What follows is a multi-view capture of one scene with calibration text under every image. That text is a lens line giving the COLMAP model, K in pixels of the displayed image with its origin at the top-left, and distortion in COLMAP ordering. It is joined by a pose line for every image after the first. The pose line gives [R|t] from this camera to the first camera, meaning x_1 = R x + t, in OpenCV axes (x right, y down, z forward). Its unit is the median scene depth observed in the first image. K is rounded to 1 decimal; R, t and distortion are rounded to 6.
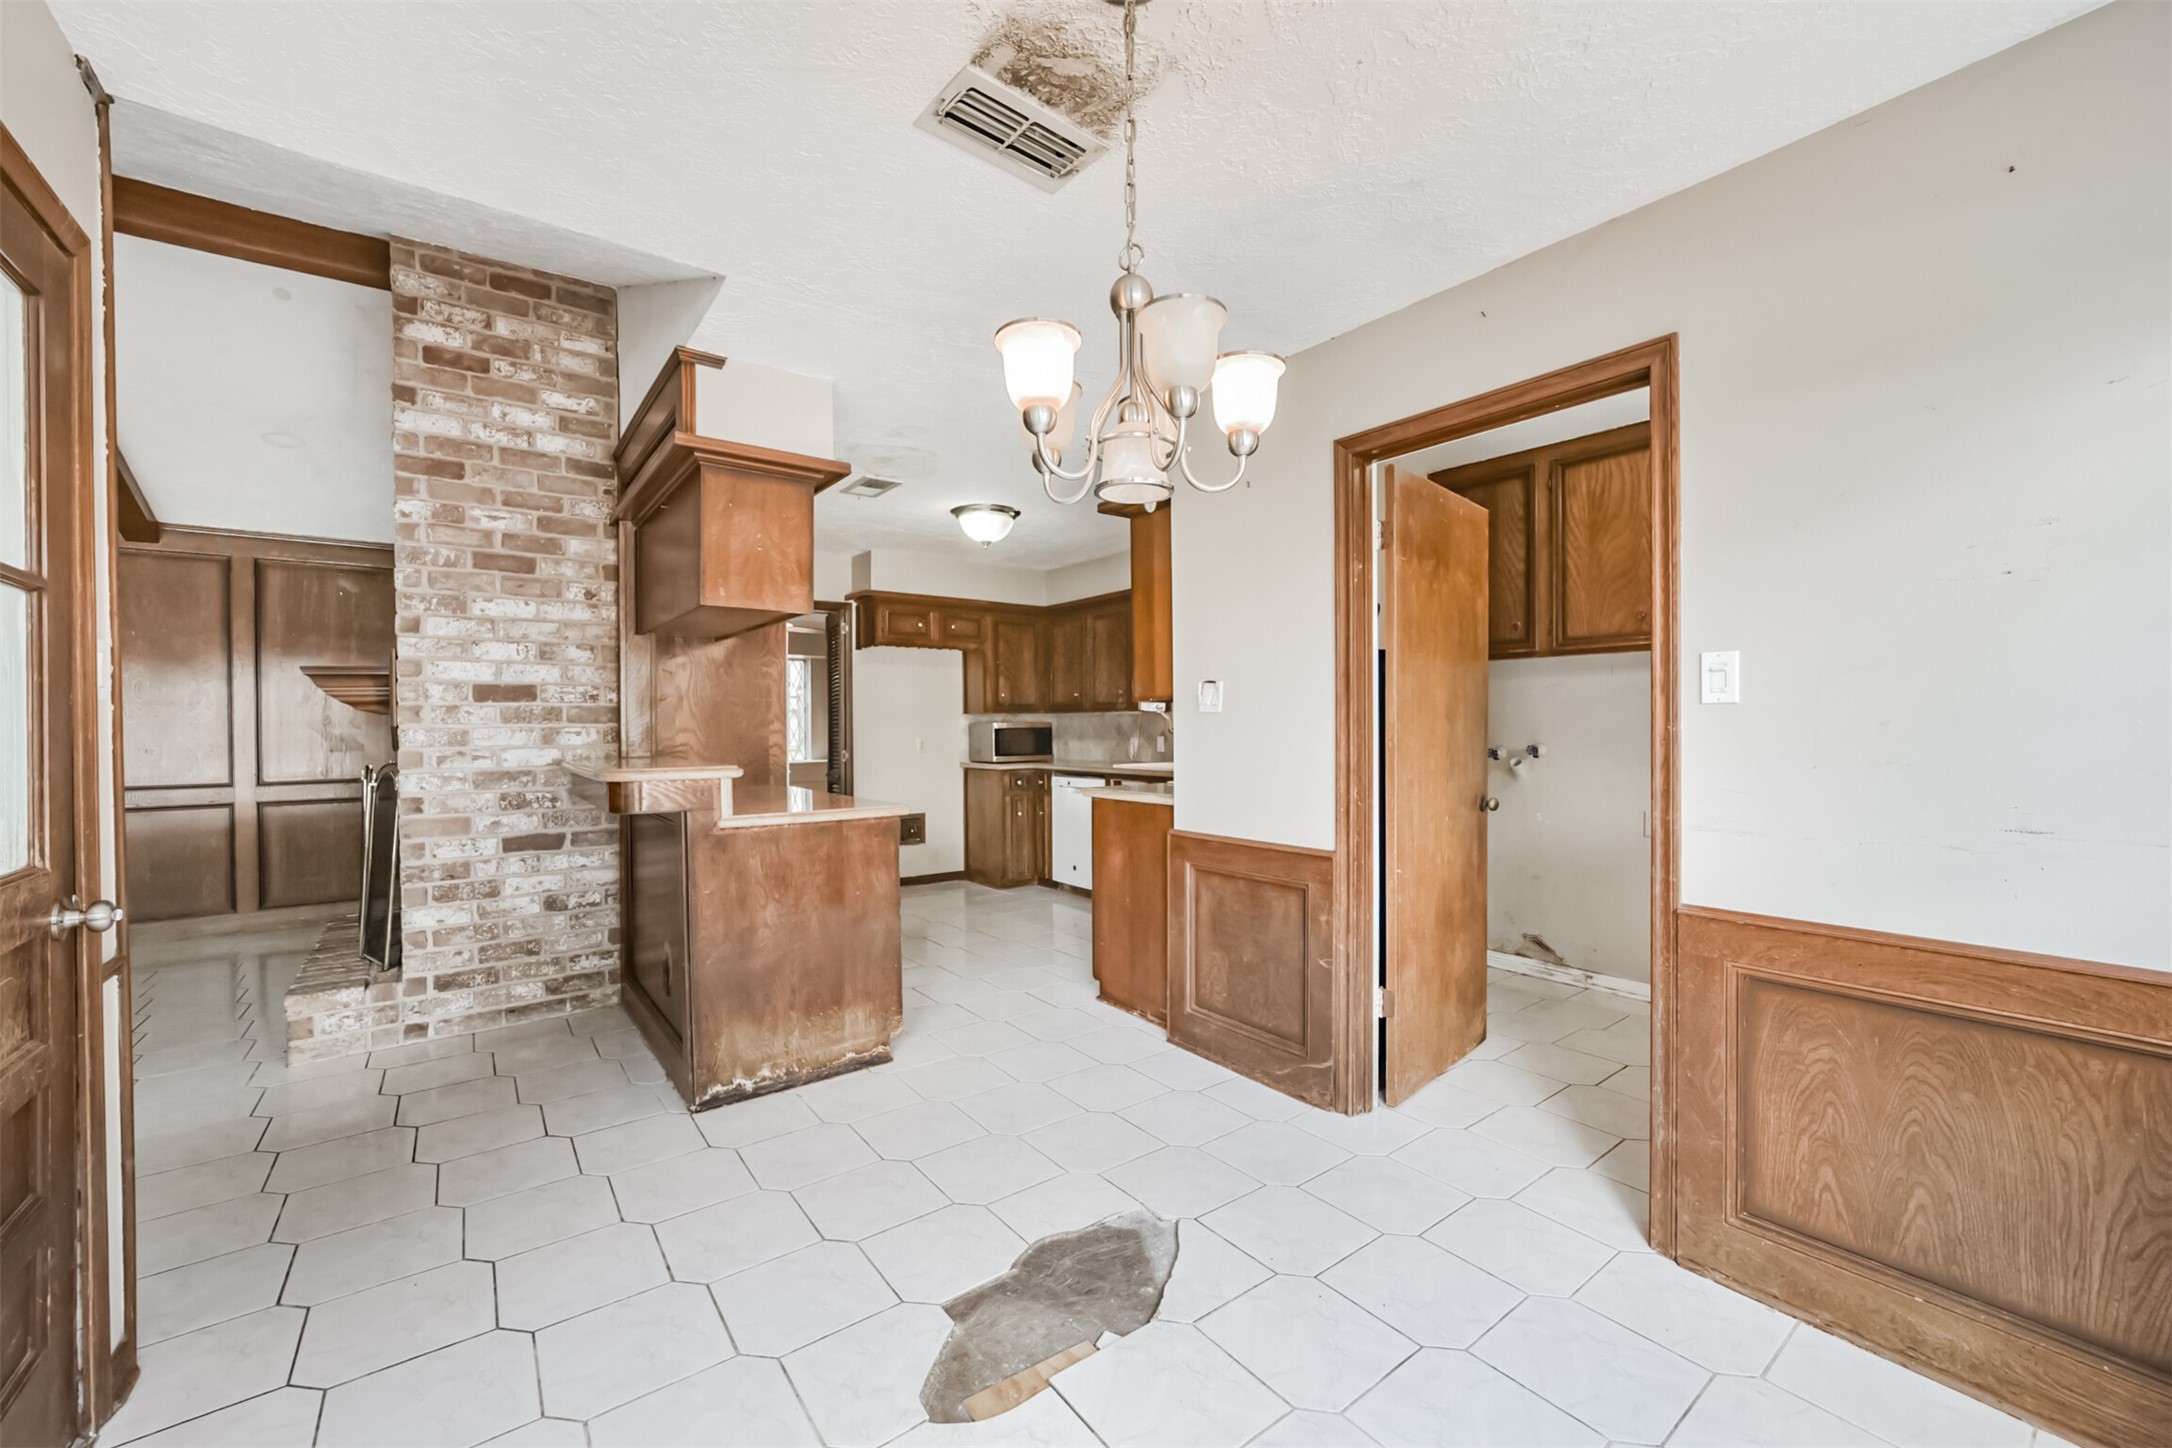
lens RADIAL K [[848.7, 0, 1083.5], [0, 848.7, 734.9], [0, 0, 1]] dist [-0.015101, 0.009432]
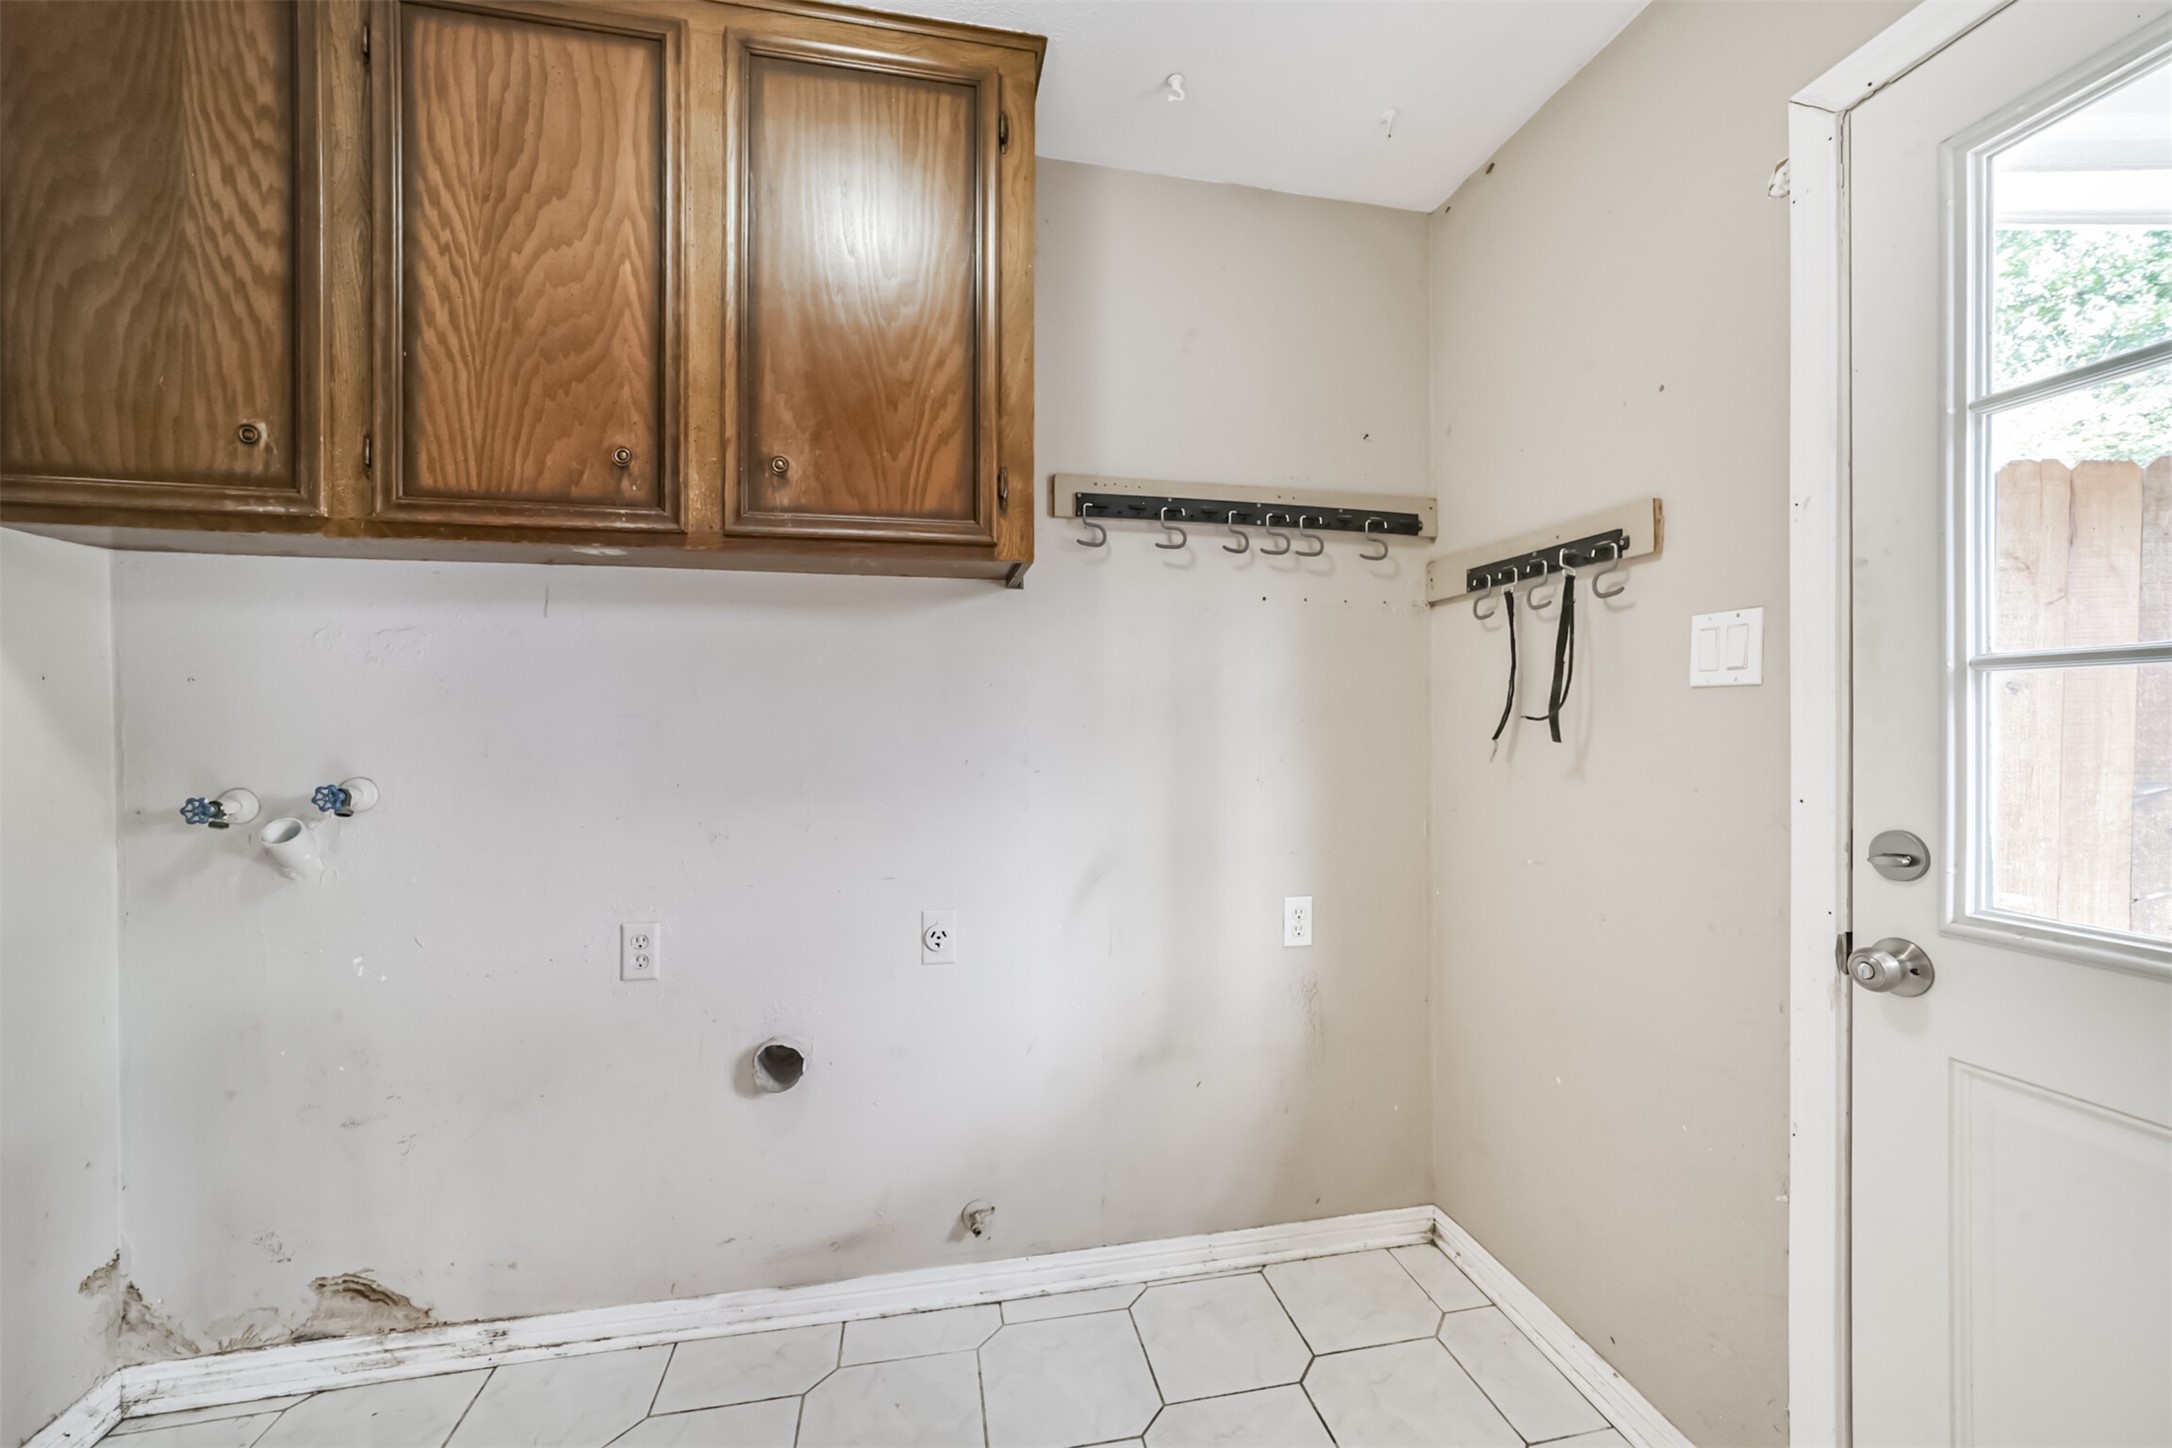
lens RADIAL K [[848.7, 0, 1094.2], [0, 848.7, 719.2], [0, 0, 1]] dist [-0.015101, 0.009432]
pose [[0.444695, -0.001366, 0.895681, 0.369820], [0.000461, 0.999999, 0.001296, -0.018097], [-0.895682, -0.000163, 0.444695, 0.570785]]
